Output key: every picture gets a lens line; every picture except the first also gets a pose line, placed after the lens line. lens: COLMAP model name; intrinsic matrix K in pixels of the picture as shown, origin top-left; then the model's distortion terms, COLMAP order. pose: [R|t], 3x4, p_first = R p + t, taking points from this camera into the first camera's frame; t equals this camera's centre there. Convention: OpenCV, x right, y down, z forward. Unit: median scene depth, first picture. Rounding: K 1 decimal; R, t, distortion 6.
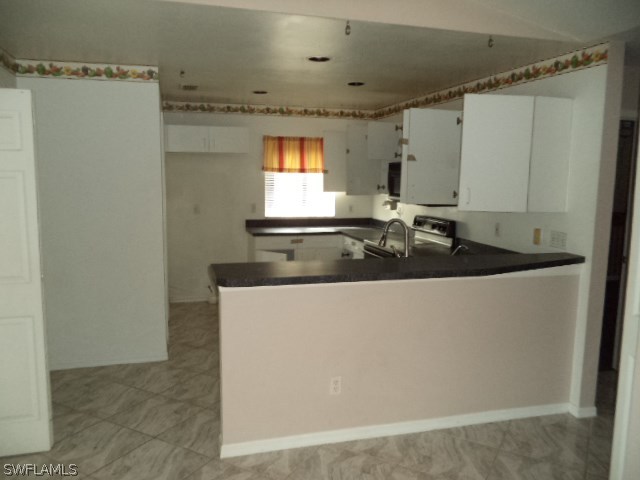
lens RADIAL K [[541.3, 0, 320.0], [0, 541.3, 240.0], [0, 0, 1]] dist [0.230160, 0.000776]
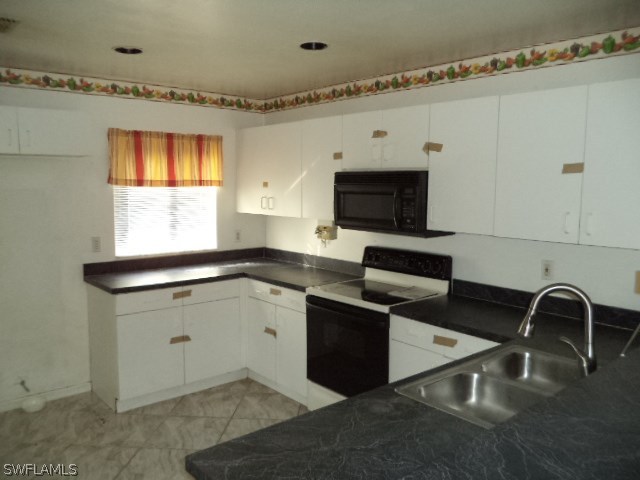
lens RADIAL K [[524.0, 0, 318.1], [0, 524.0, 250.9], [0, 0, 1]] dist [0.013469, 0.004868]
pose [[0.921187, -0.056754, 0.384958, -0.120359], [0.057550, 0.998298, 0.009463, -0.042276], [-0.384840, 0.013437, 0.922886, 0.351719]]
